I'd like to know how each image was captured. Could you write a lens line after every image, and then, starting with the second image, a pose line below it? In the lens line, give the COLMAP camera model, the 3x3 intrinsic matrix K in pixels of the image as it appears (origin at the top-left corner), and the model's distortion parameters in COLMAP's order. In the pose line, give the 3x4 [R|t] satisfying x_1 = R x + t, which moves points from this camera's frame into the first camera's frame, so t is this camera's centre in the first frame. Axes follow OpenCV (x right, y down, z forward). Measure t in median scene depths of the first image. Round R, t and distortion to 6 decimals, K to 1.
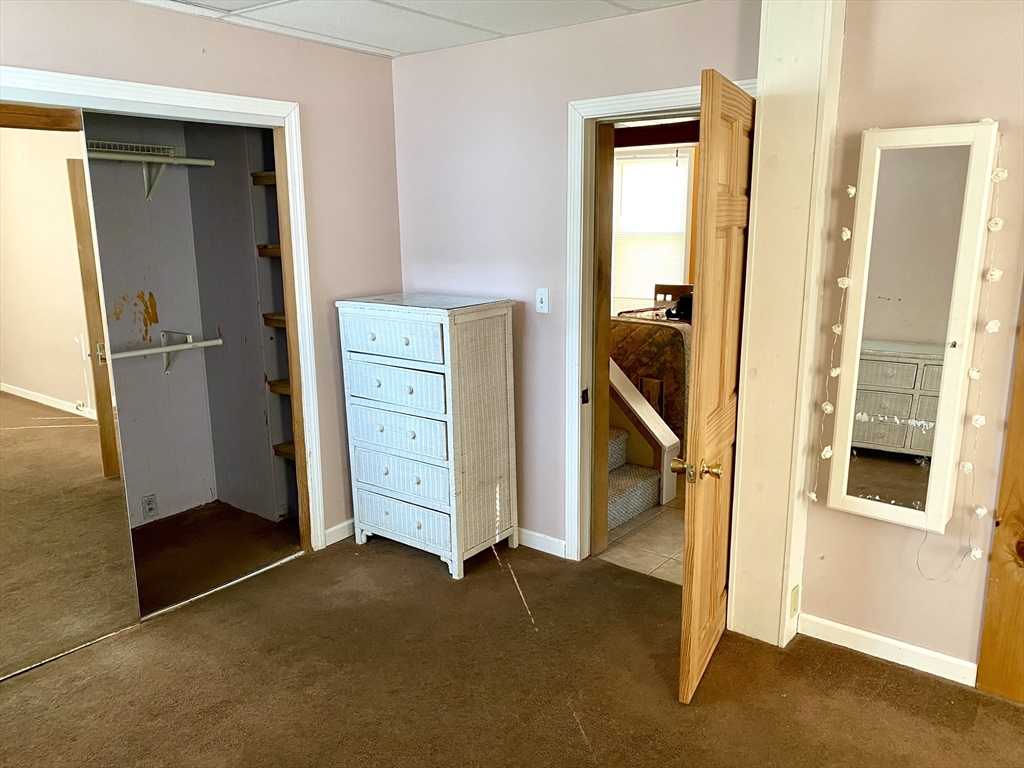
lens RADIAL K [[789.3, 0, 513.6], [0, 789.3, 379.5], [0, 0, 1]] dist [0.039699, -0.052443]
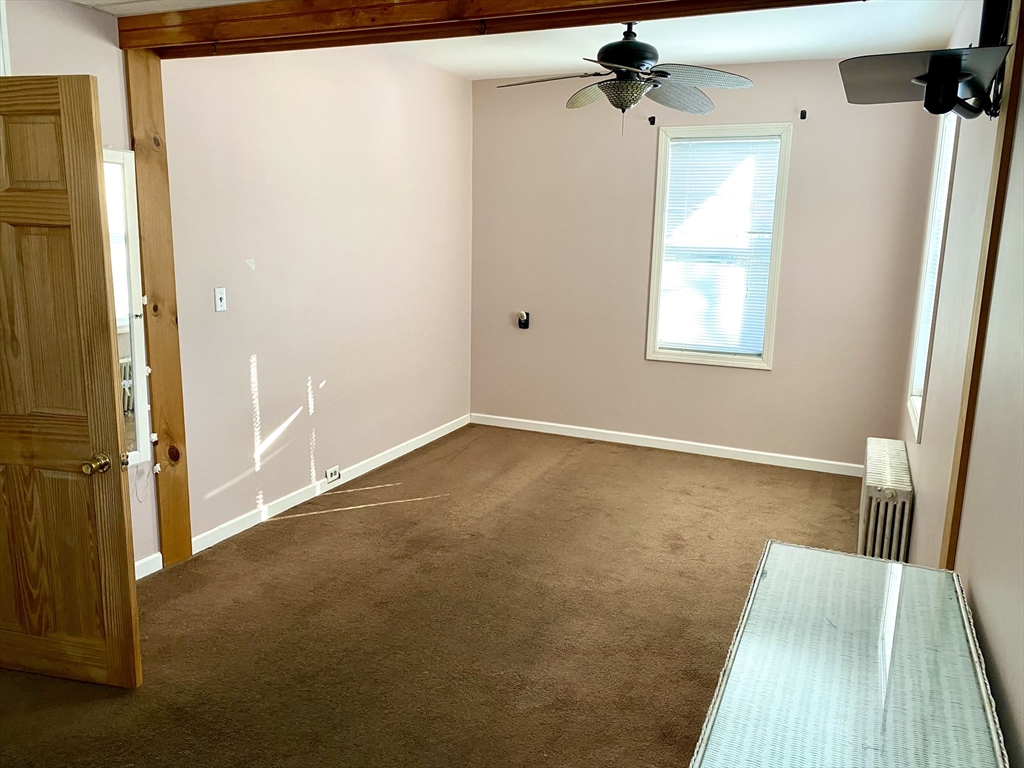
lens RADIAL K [[782.7, 0, 512.0], [0, 782.7, 384.0], [0, 0, 1]] dist [0.034207, -0.034741]
pose [[-0.231956, -0.180623, 0.955810, -0.607726], [0.176147, 0.958564, 0.223891, -0.084199], [-0.956645, 0.220296, -0.190528, 0.481104]]
